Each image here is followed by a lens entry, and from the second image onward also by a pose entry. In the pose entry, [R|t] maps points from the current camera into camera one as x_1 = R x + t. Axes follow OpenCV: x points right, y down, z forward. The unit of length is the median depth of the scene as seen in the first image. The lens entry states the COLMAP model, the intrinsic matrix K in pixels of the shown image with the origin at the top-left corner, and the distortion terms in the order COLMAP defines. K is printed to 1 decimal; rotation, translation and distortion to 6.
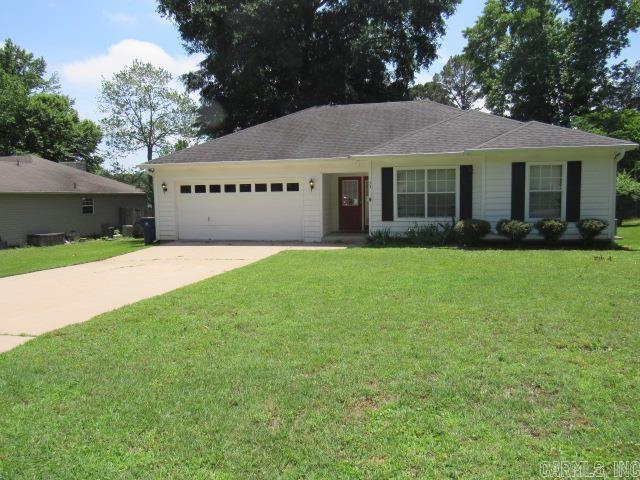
lens RADIAL K [[461.4, 0, 320.0], [0, 461.4, 240.0], [0, 0, 1]] dist [-0.010048, 0.001780]
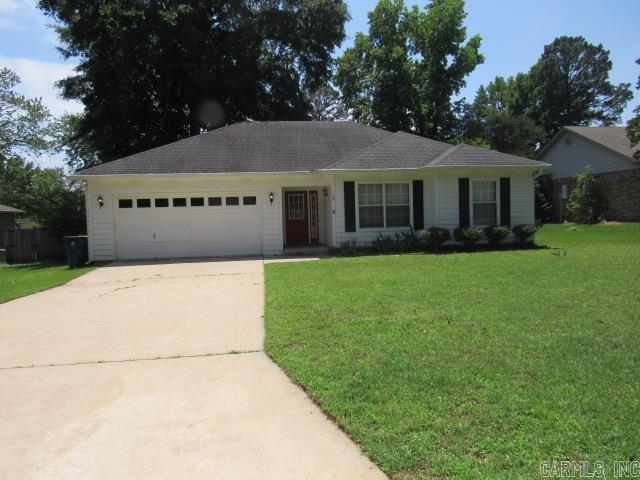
lens RADIAL K [[461.4, 0, 320.0], [0, 461.4, 240.0], [0, 0, 1]] dist [-0.028542, 0.005017]
pose [[0.939930, -0.030766, 0.339977, -0.258947], [0.044578, 0.998464, -0.032889, 0.008380], [-0.338443, 0.046069, 0.939858, 0.029549]]
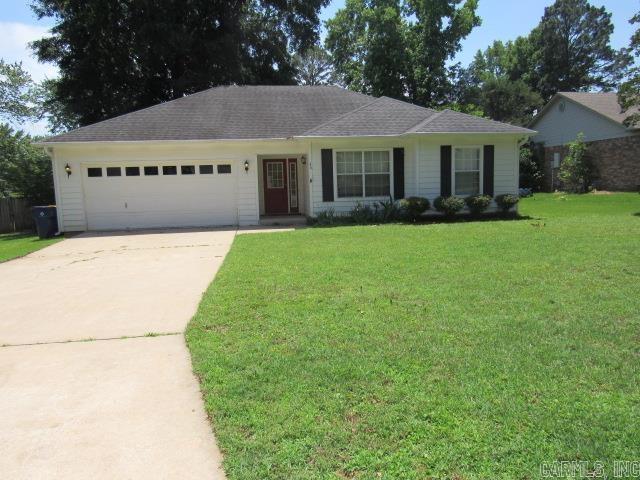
lens RADIAL K [[461.4, 0, 320.0], [0, 461.4, 240.0], [0, 0, 1]] dist [-0.028542, 0.005017]
pose [[0.938488, -0.053850, 0.341087, -0.208374], [0.044594, 0.998395, 0.034925, 0.006993], [-0.342421, -0.017567, 0.939383, 0.040352]]
